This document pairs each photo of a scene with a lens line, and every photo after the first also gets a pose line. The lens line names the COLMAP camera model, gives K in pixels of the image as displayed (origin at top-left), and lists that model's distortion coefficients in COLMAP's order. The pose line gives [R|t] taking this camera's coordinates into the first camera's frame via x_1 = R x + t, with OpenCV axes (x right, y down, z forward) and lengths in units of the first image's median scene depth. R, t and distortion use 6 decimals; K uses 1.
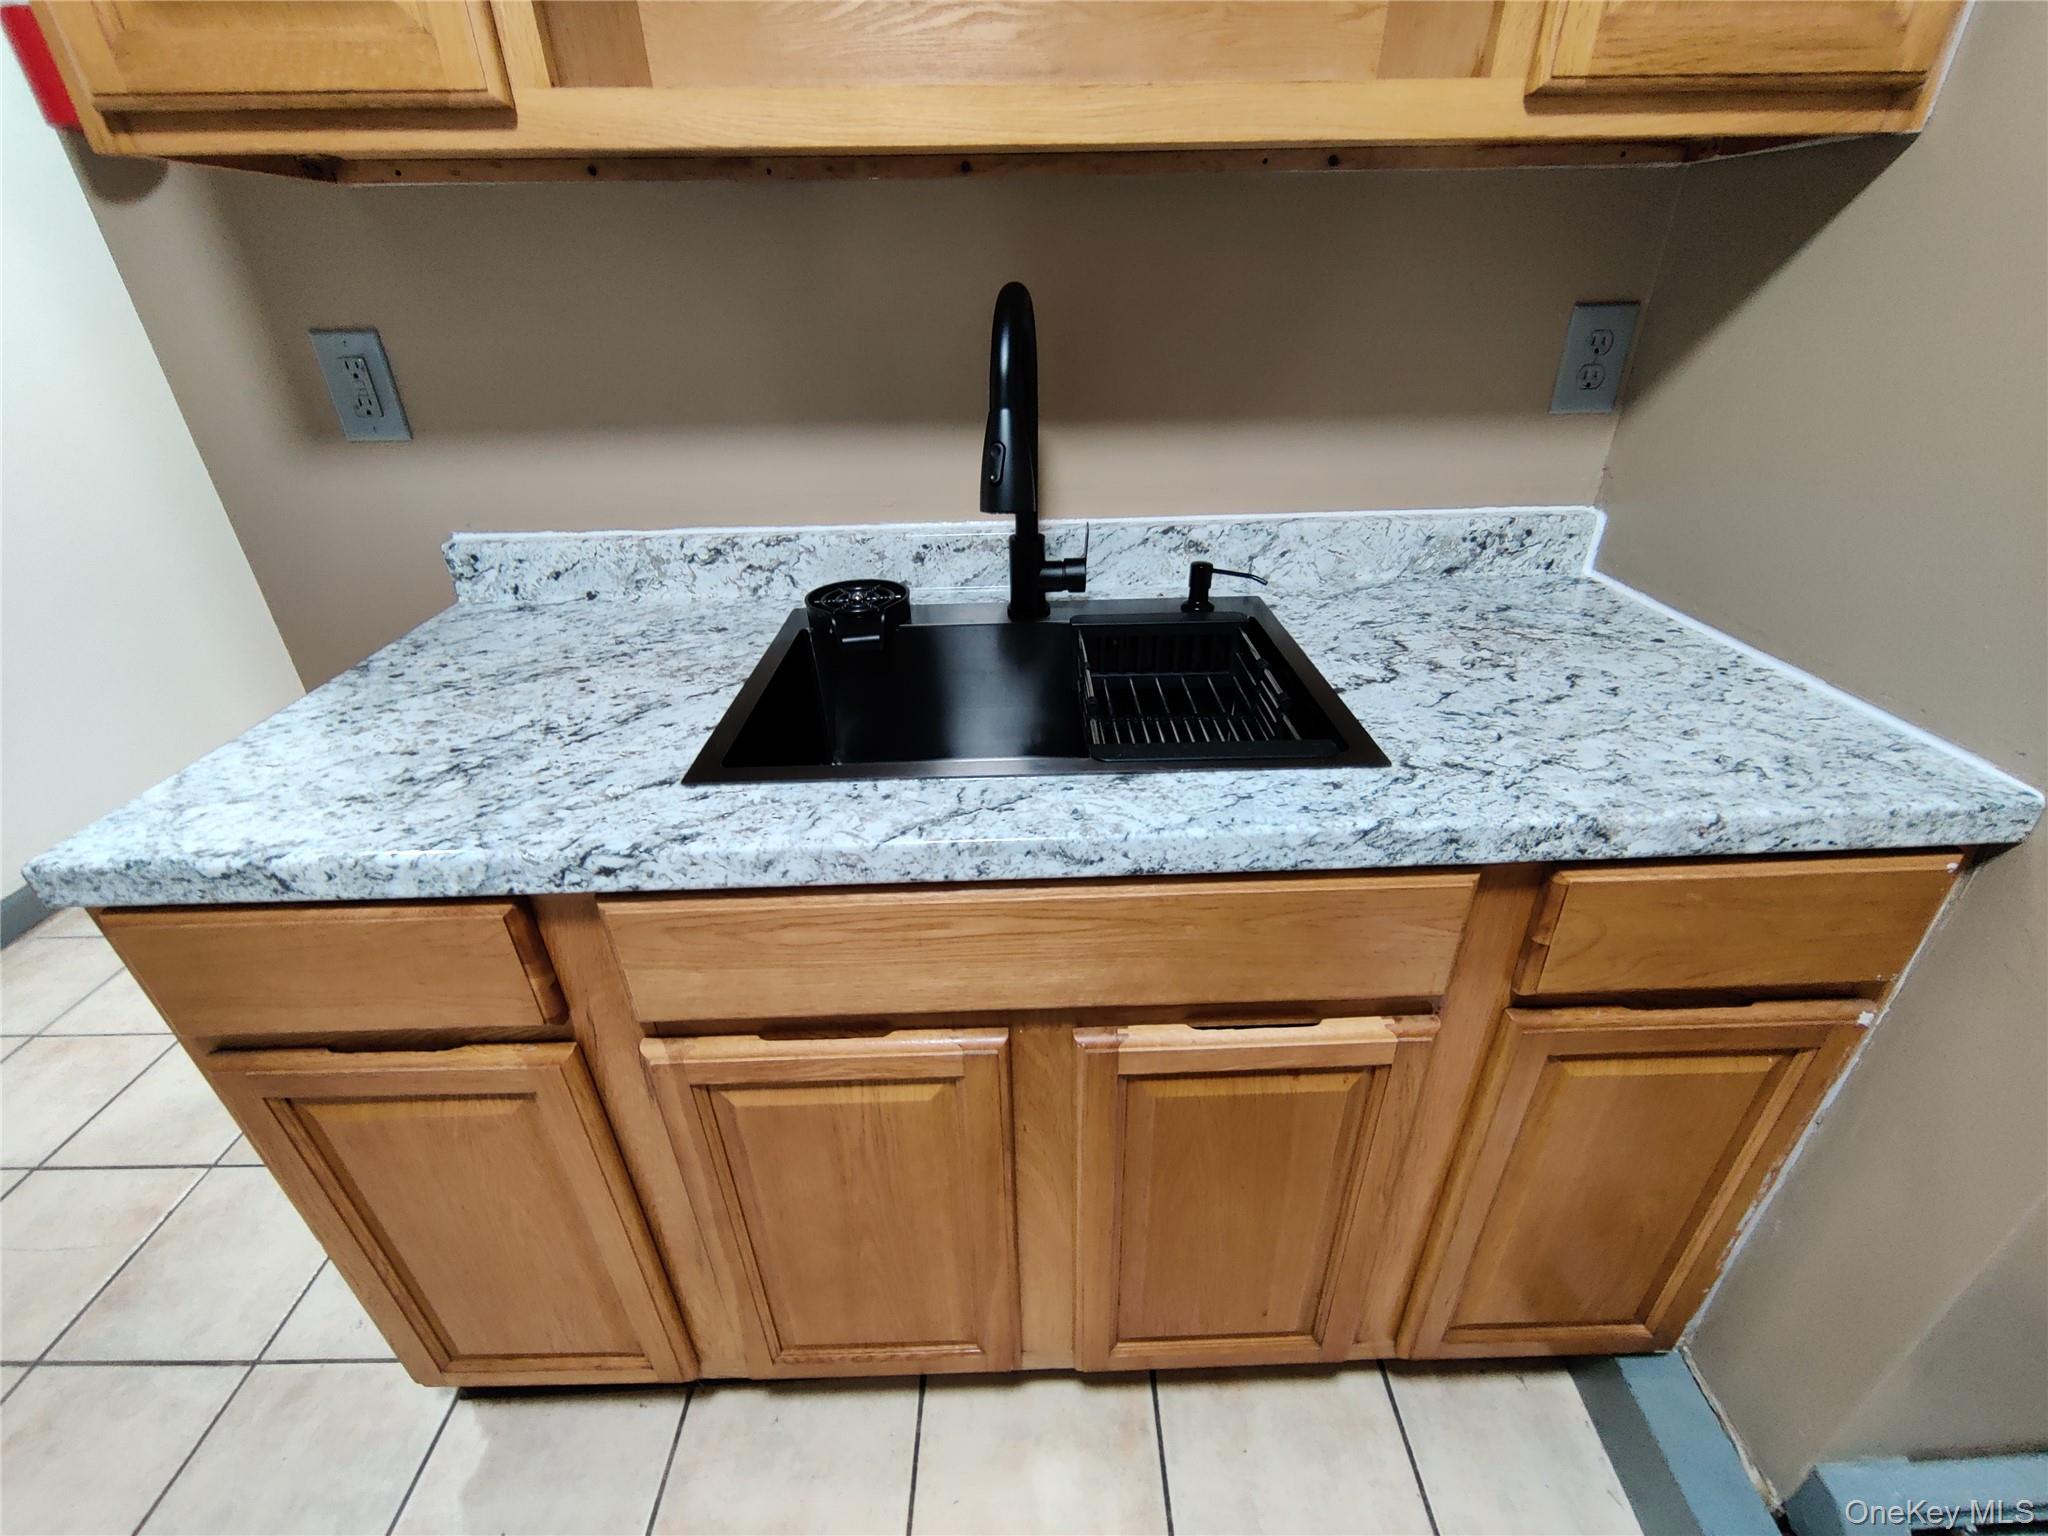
lens RADIAL K [[877.7, 0, 1024.0], [0, 877.7, 768.0], [0, 0, 1]] dist [-0.002183, -0.000166]
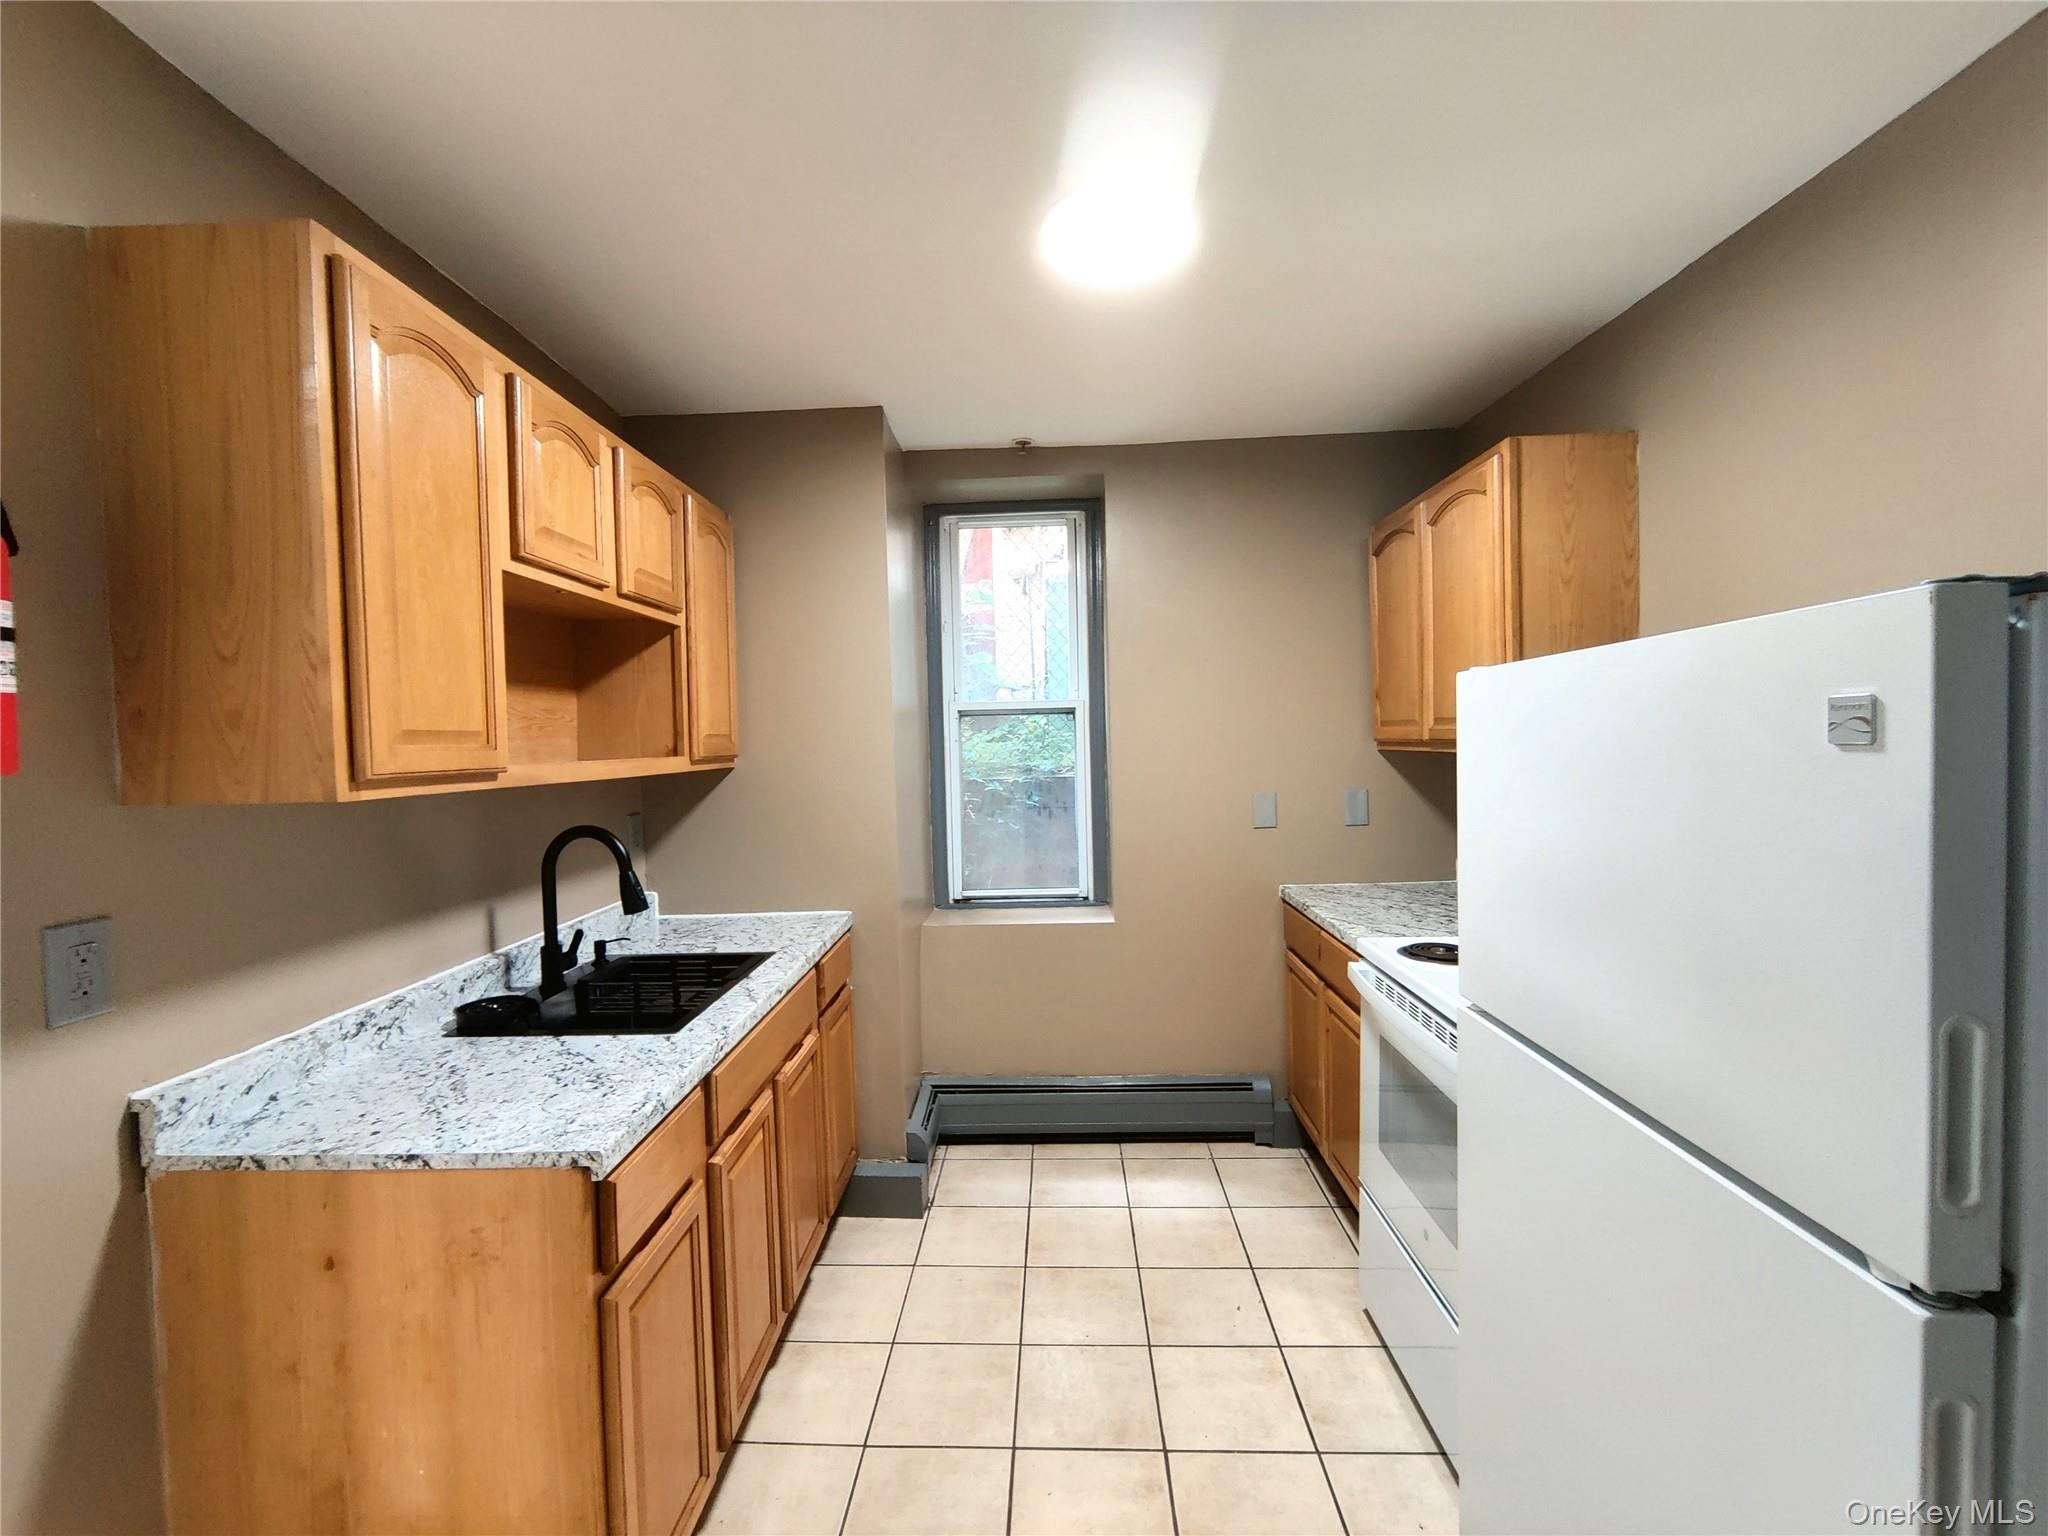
lens RADIAL K [[878.0, 0, 1024.0], [0, 878.0, 768.0], [0, 0, 1]] dist [-0.004551, -0.000683]
pose [[0.043614, -0.019787, 0.998853, -2.483013], [0.508701, 0.860928, -0.005157, -0.096497], [-0.859838, 0.508342, 0.047614, -0.192508]]
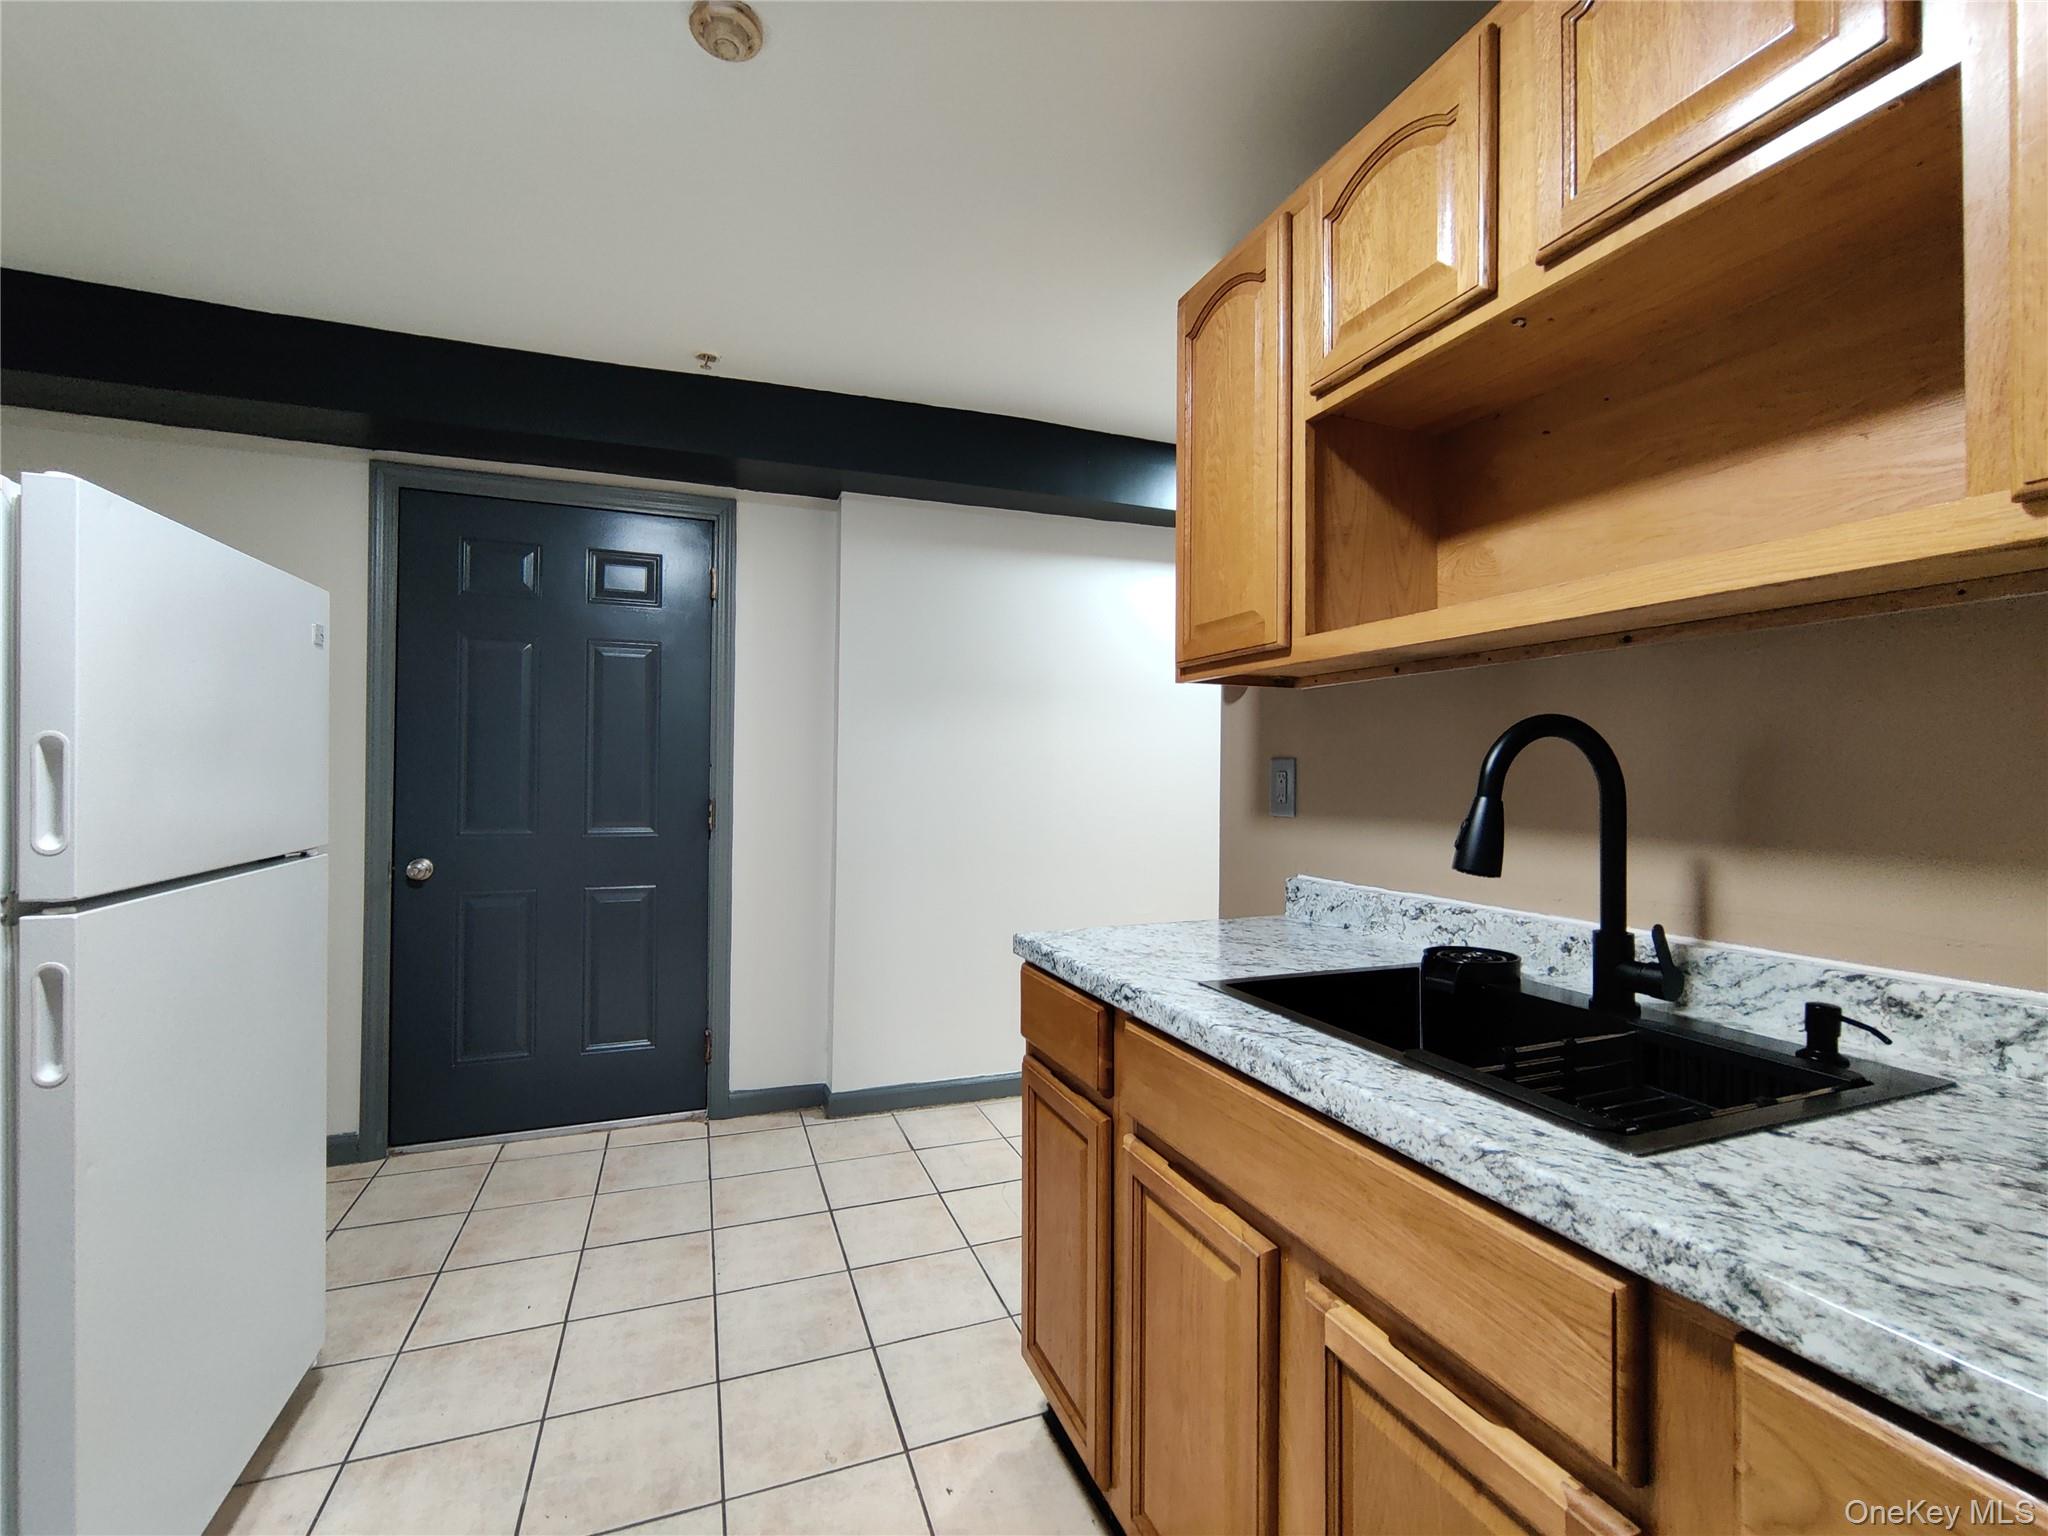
lens RADIAL K [[877.7, 0, 1024.0], [0, 877.7, 768.0], [0, 0, 1]] dist [-0.002183, -0.000166]
pose [[0.351846, 0.011536, -0.935987, 1.002046], [-0.469375, 0.867302, -0.165753, 0.092246], [0.809871, 0.497648, 0.310571, 0.024566]]
